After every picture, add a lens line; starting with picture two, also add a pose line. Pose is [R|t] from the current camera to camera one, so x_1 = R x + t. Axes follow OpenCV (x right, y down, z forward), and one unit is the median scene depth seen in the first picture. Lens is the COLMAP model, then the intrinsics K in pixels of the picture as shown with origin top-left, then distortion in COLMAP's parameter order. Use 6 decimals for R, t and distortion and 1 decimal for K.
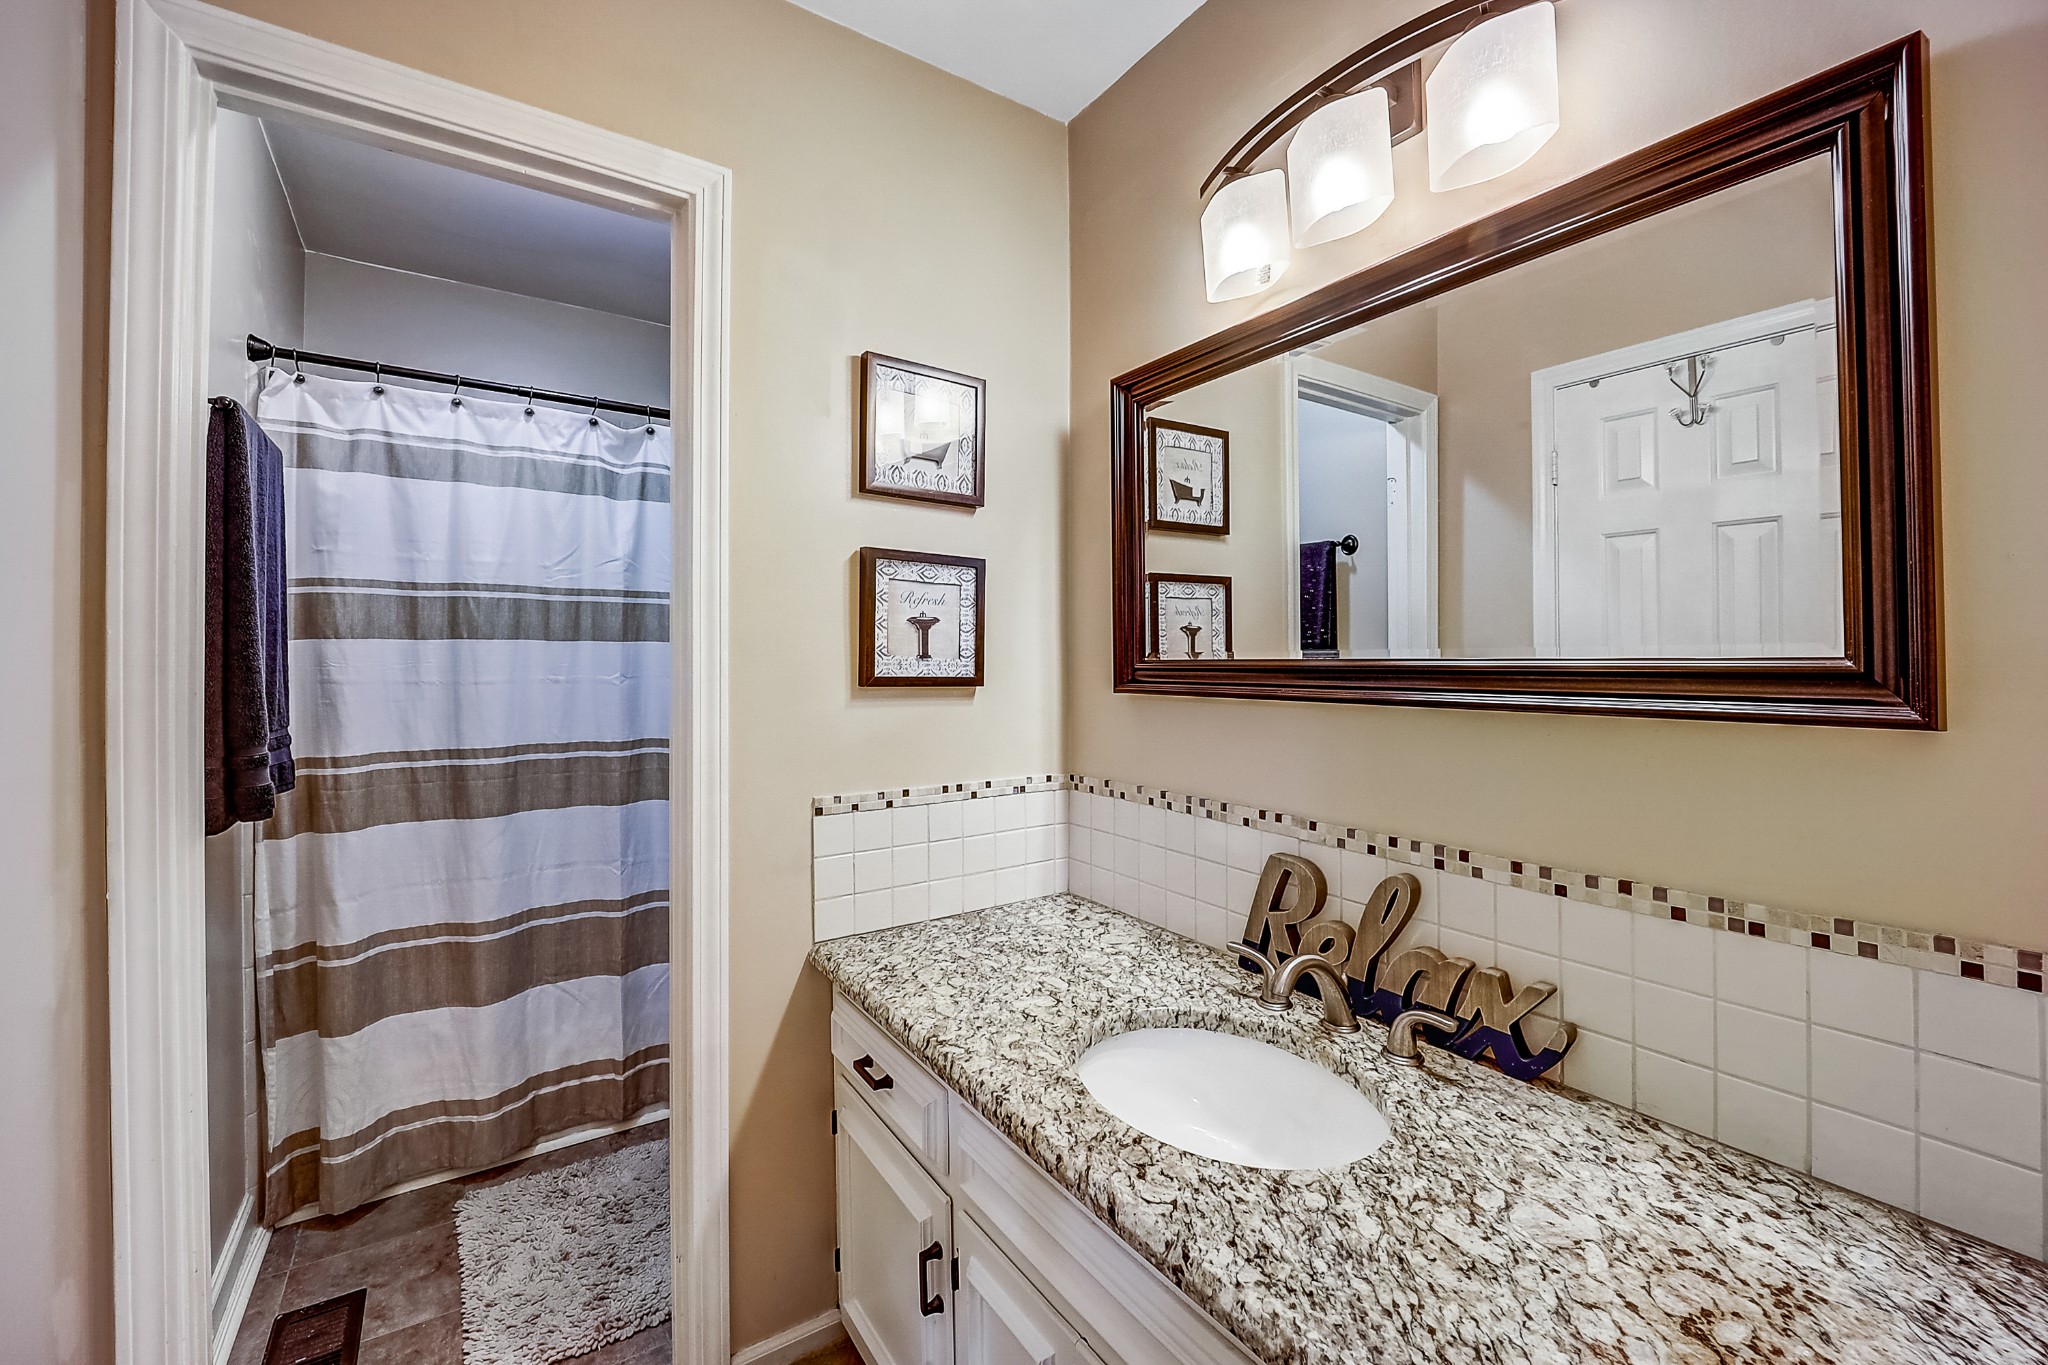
lens RADIAL K [[821.0, 0, 1028.9], [0, 821.0, 674.2], [0, 0, 1]] dist [0.000445, -0.008657]
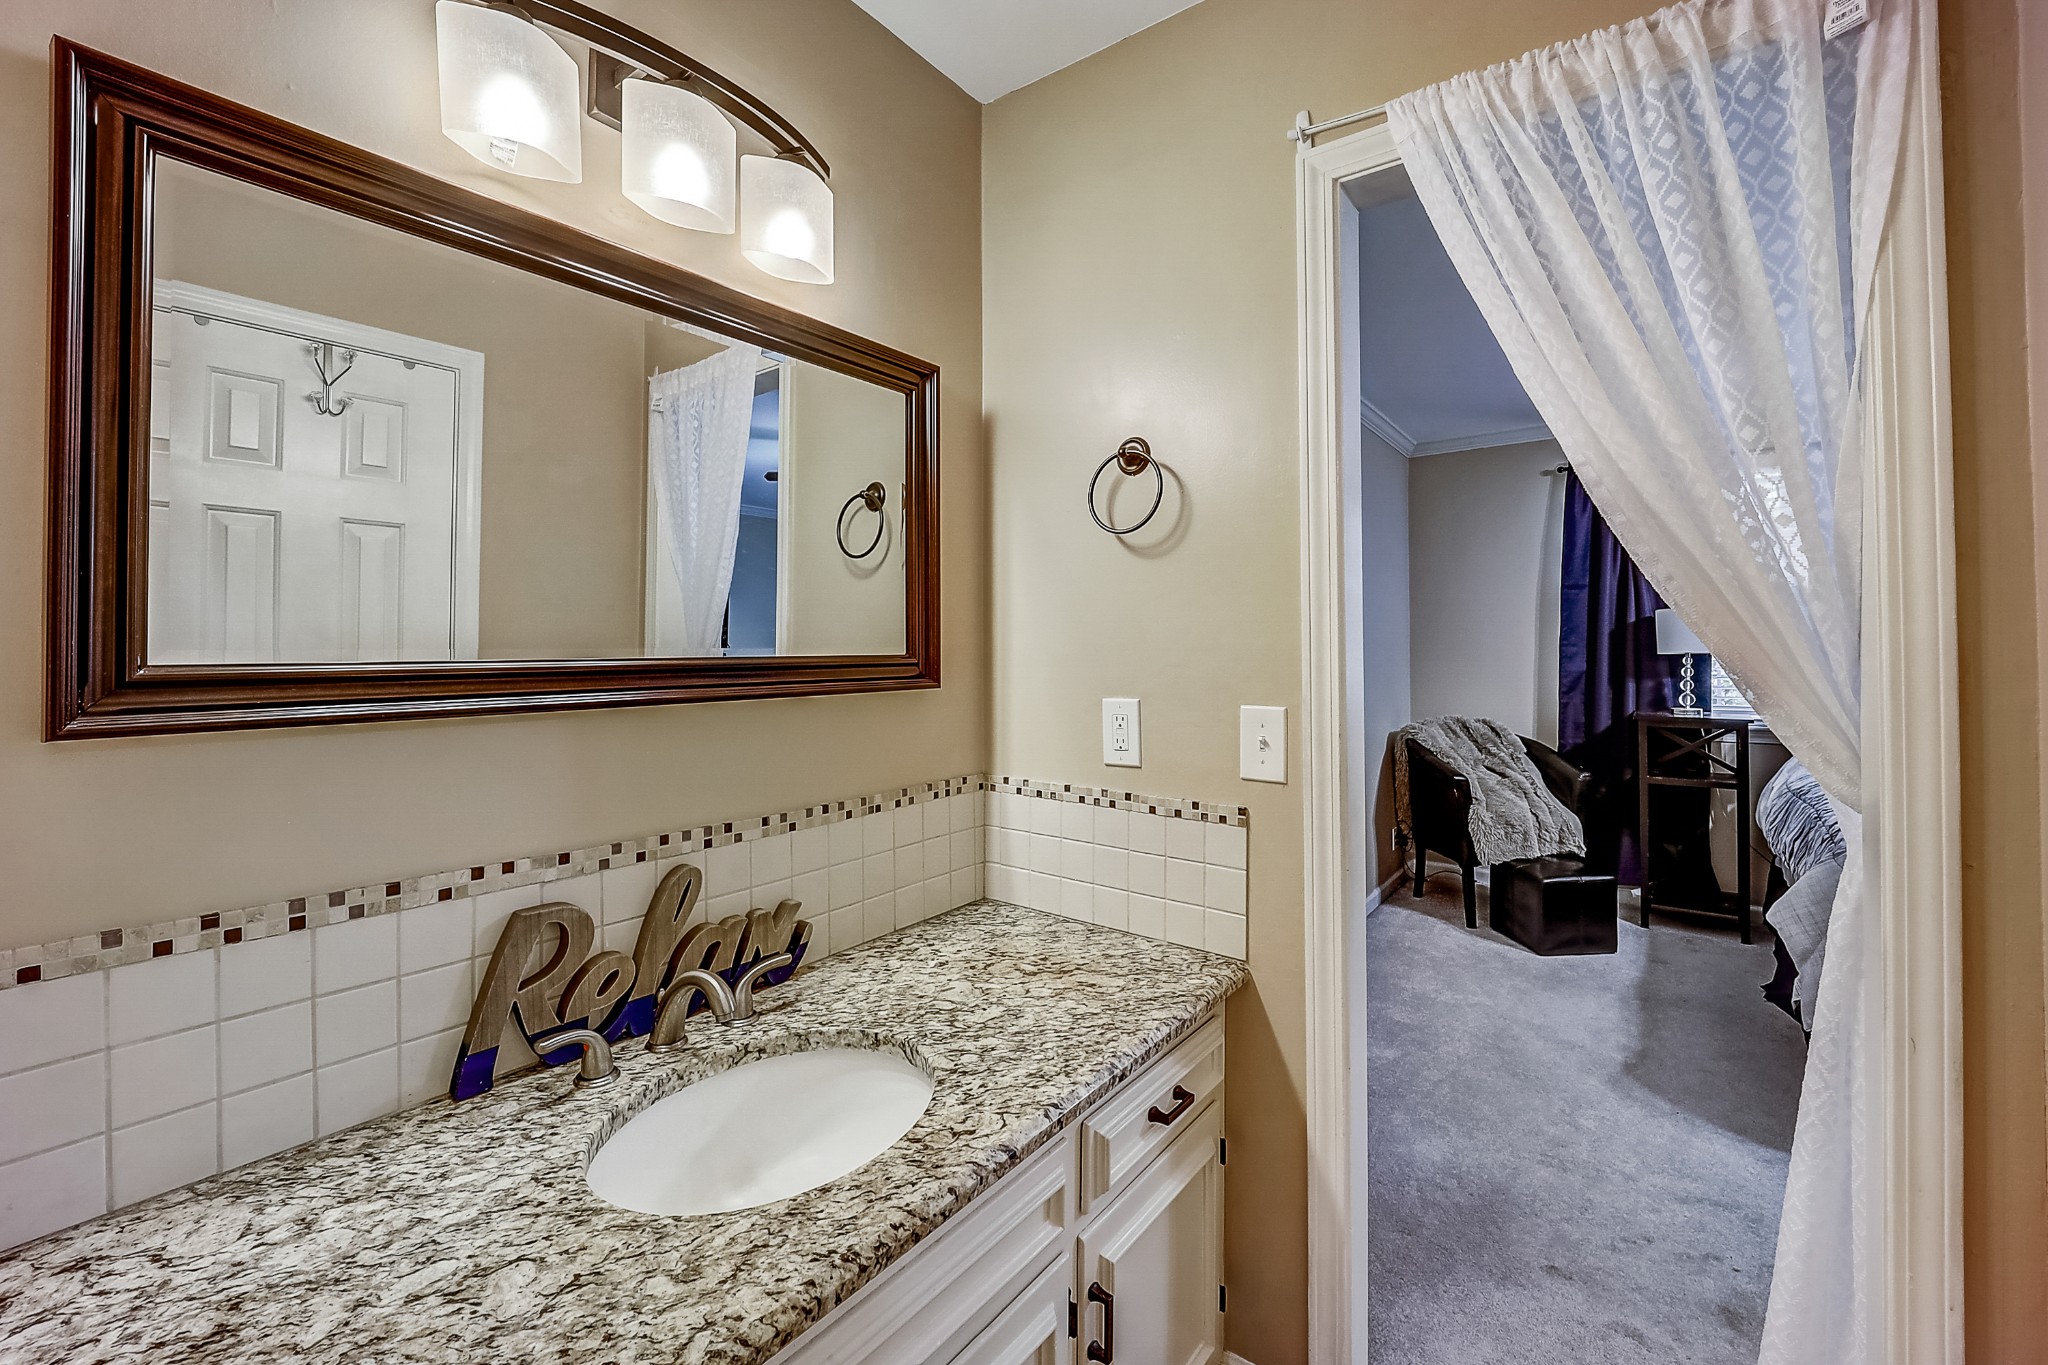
lens RADIAL K [[850.4, 0, 1023.8], [0, 850.4, 647.8], [0, 0, 1]] dist [-0.015848, -0.000698]
pose [[-0.314911, 0.000657, 0.949121, -0.771672], [0.018822, 0.999807, 0.005553, -0.031816], [-0.948935, 0.019613, -0.314863, 1.028457]]
